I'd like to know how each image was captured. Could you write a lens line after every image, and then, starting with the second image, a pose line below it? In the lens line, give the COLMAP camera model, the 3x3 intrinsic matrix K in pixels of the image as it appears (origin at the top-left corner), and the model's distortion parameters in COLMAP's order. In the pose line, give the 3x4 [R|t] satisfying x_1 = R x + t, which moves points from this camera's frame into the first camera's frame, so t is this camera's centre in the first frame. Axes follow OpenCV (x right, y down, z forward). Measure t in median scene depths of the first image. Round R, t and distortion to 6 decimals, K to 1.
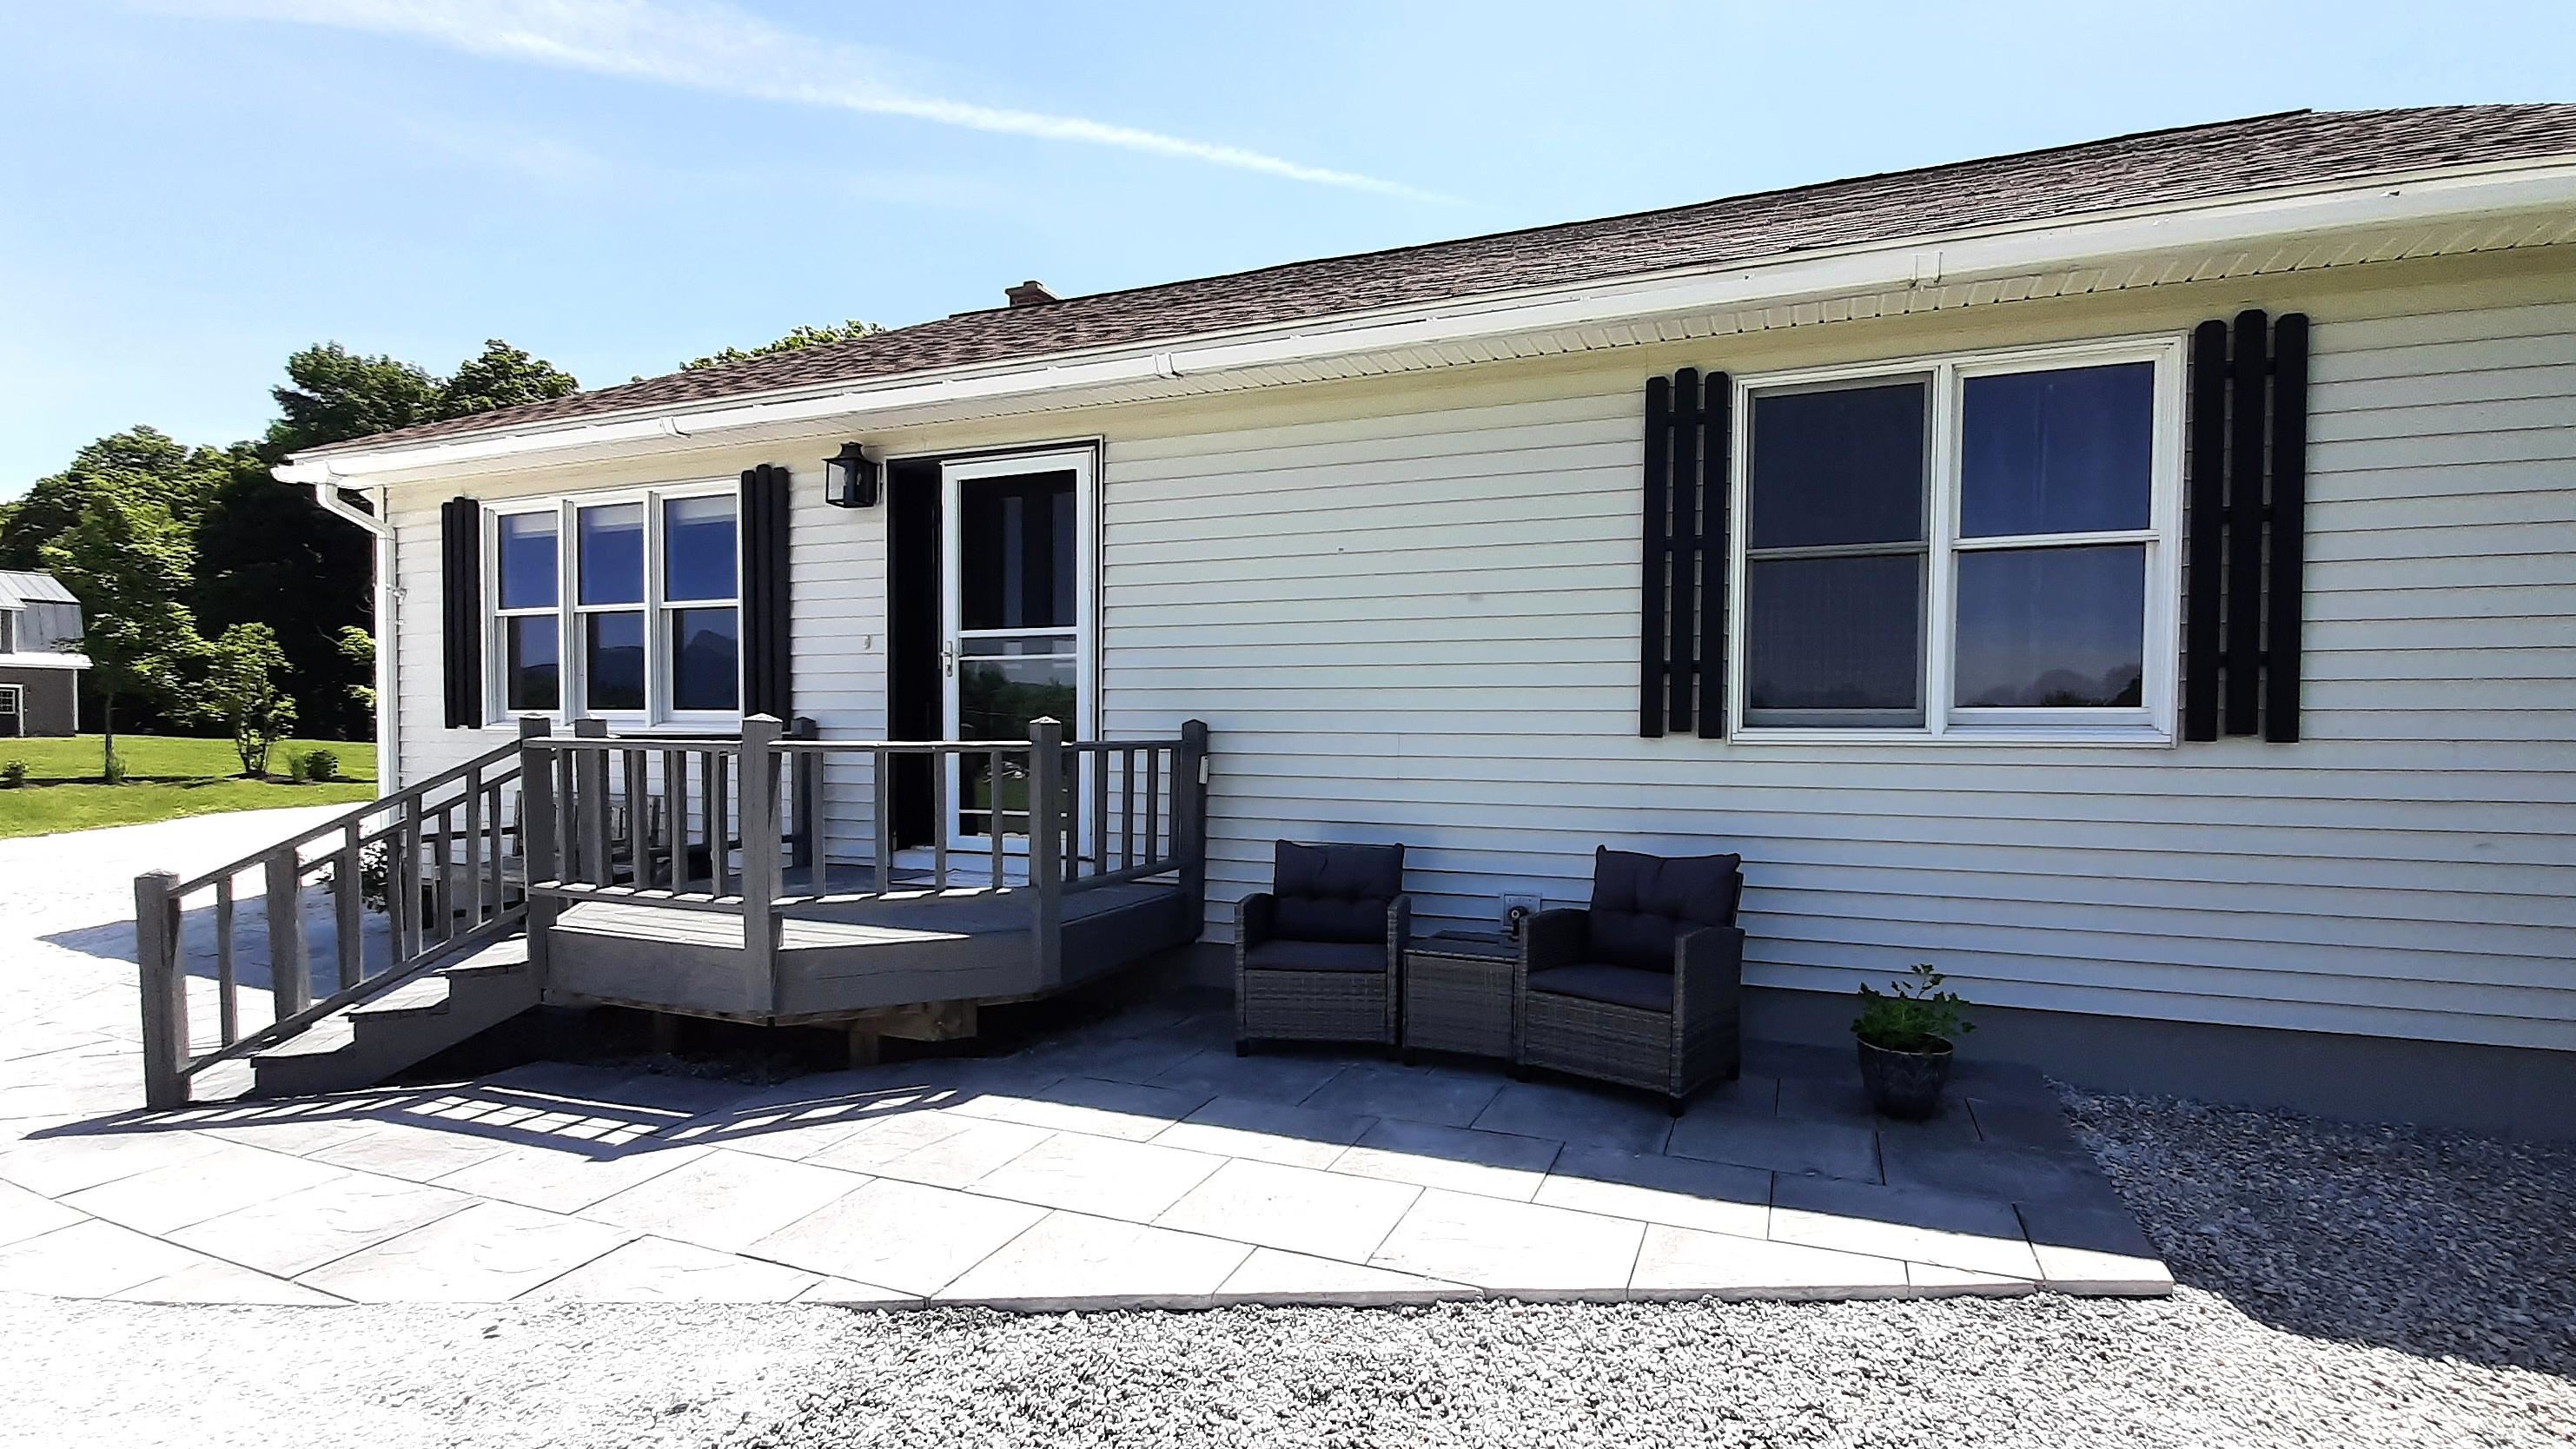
lens RADIAL K [[1056.0, 0, 1288.0], [0, 1056.0, 724.5], [0, 0, 1]] dist [-0.000958, -0.000149]
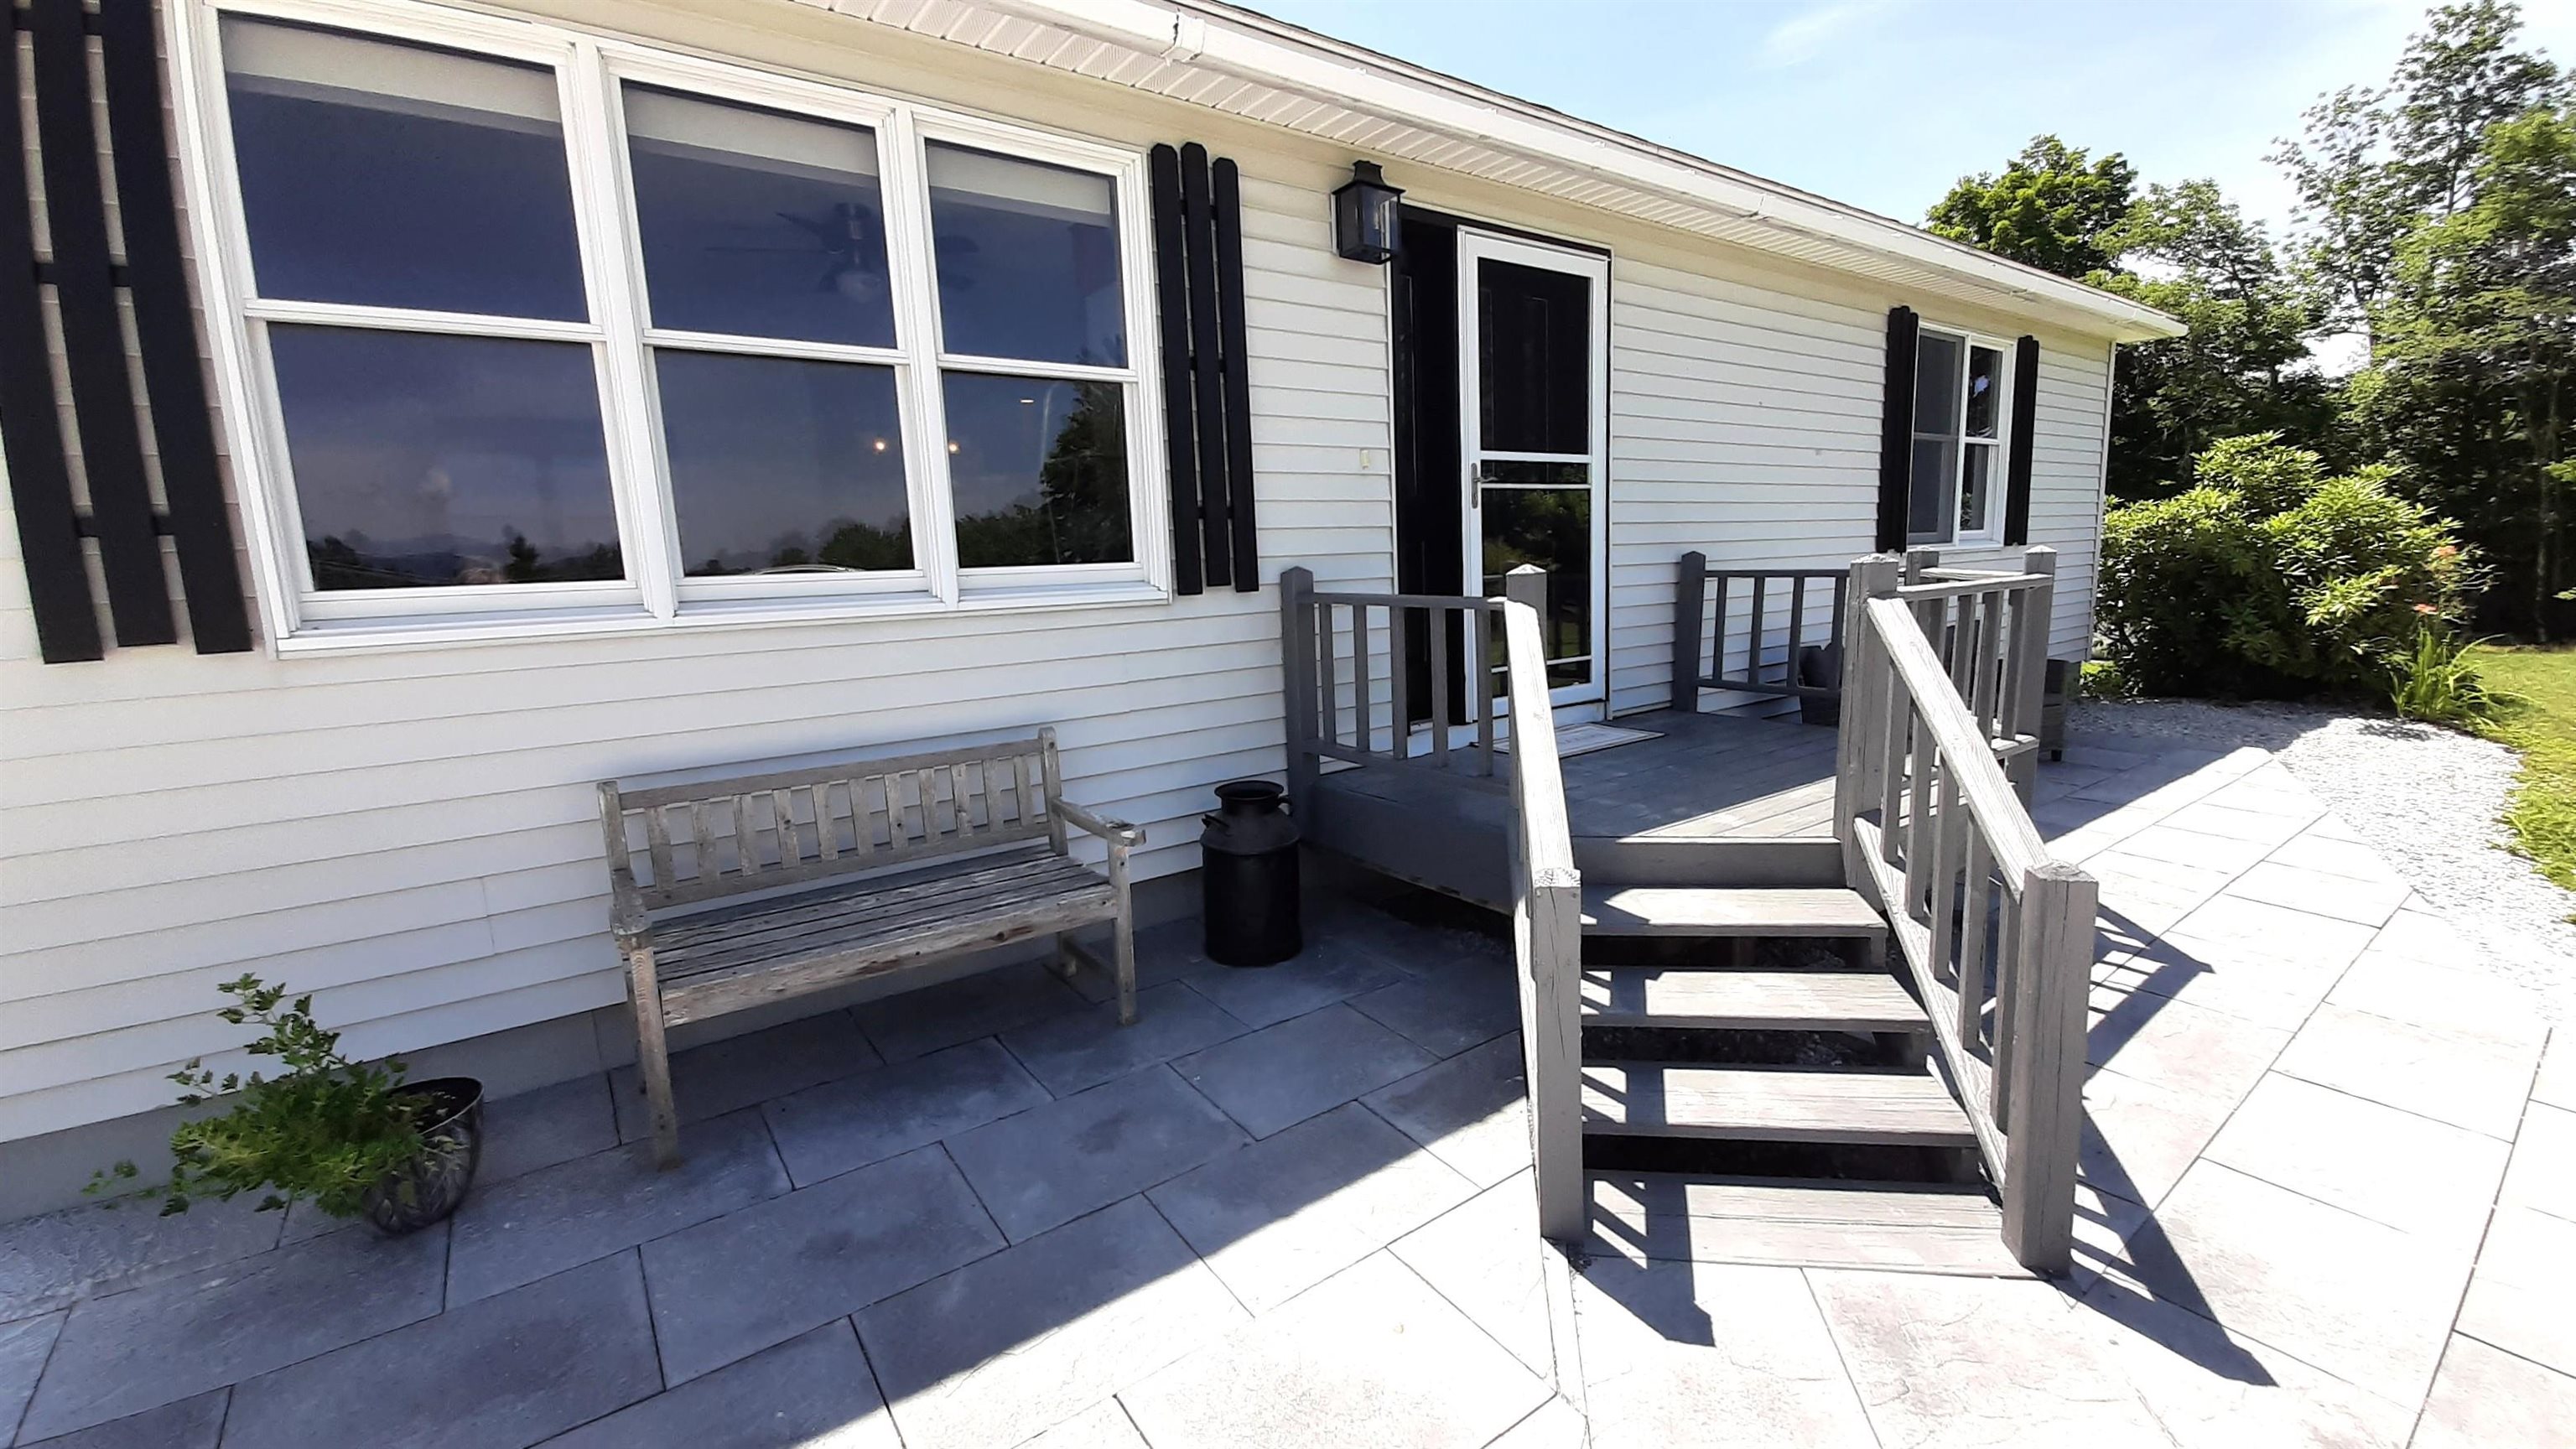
lens RADIAL K [[1024.3, 0, 1288.0], [0, 1024.3, 724.5], [0, 0, 1]] dist [-0.016126, -0.000012]
pose [[0.570707, -0.149151, 0.807495, -1.124255], [0.052664, 0.987990, 0.145269, -0.002549], [-0.819463, -0.040380, 0.571707, 0.700182]]
